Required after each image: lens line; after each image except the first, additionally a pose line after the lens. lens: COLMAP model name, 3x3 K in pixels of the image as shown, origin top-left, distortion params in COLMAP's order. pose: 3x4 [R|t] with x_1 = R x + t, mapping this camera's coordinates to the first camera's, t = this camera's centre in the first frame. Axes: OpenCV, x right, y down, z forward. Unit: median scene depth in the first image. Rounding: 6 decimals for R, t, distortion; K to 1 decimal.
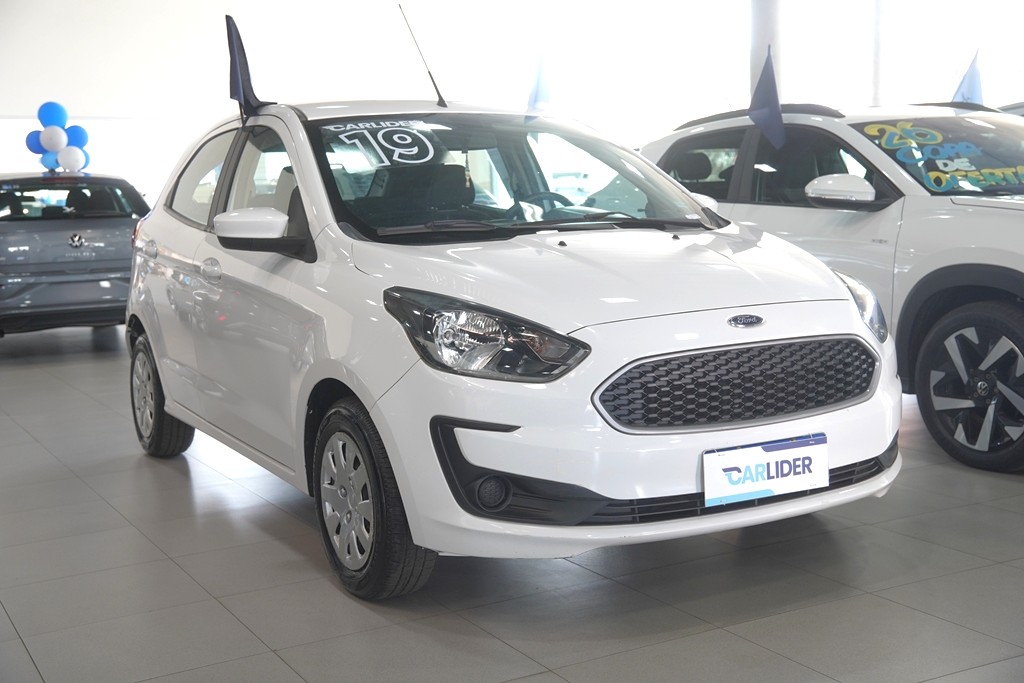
lens RADIAL K [[1193.3, 0, 516.7], [0, 1193.3, 340.1], [0, 0, 1]] dist [0.093175, 0.000000]
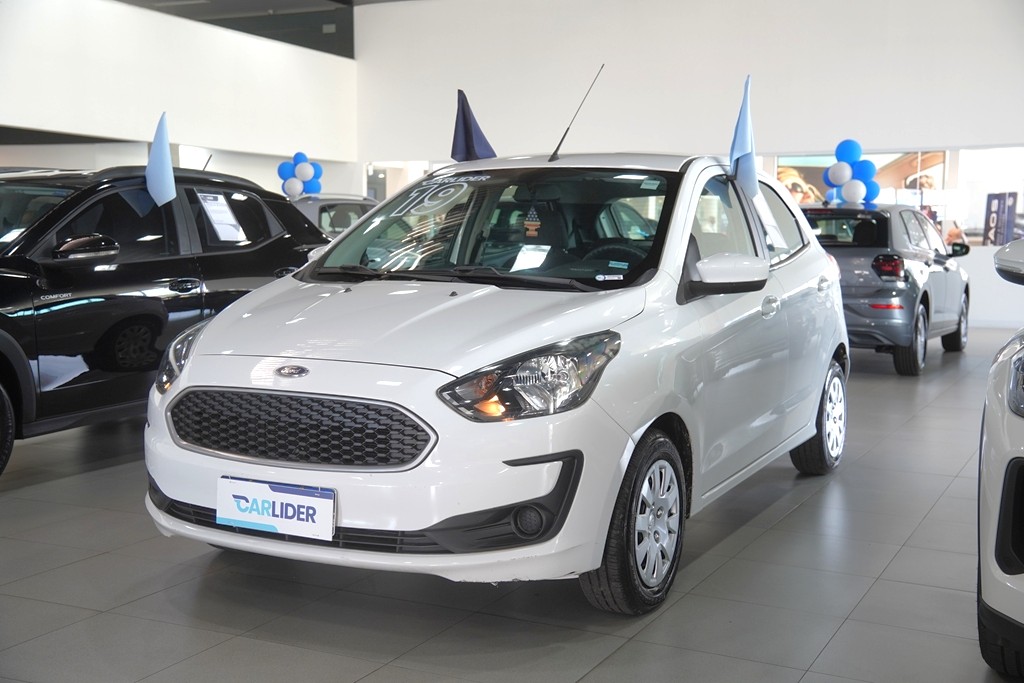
lens RADIAL K [[1193.3, 0, 513.4], [0, 1193.3, 345.9], [0, 0, 1]] dist [0.093175, 0.000000]
pose [[0.562261, 0.115915, -0.818796, 1.207366], [-0.123334, 0.990808, 0.055574, -0.125767], [0.817711, 0.069738, 0.571389, 0.539967]]
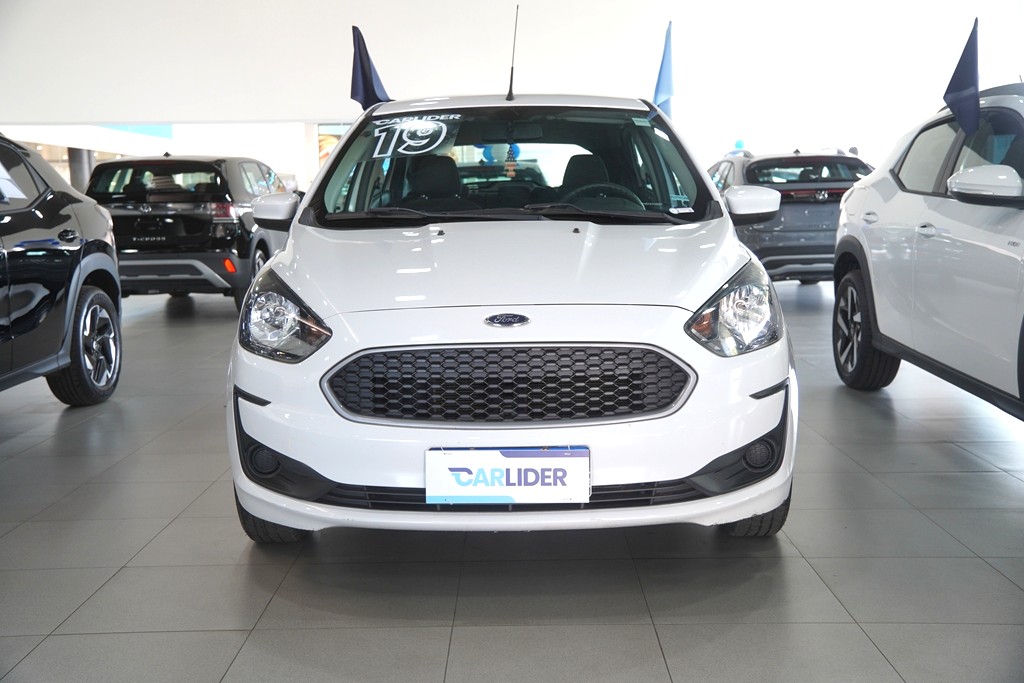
lens RADIAL K [[1062.1, 0, 520.9], [0, 1062.1, 331.8], [0, 0, 1]] dist [0.093636, 0.000000]
pose [[0.874370, 0.081394, -0.478385, 0.615421], [-0.071498, 0.996682, 0.038899, -0.041037], [0.479964, 0.000192, 0.877288, 0.254009]]
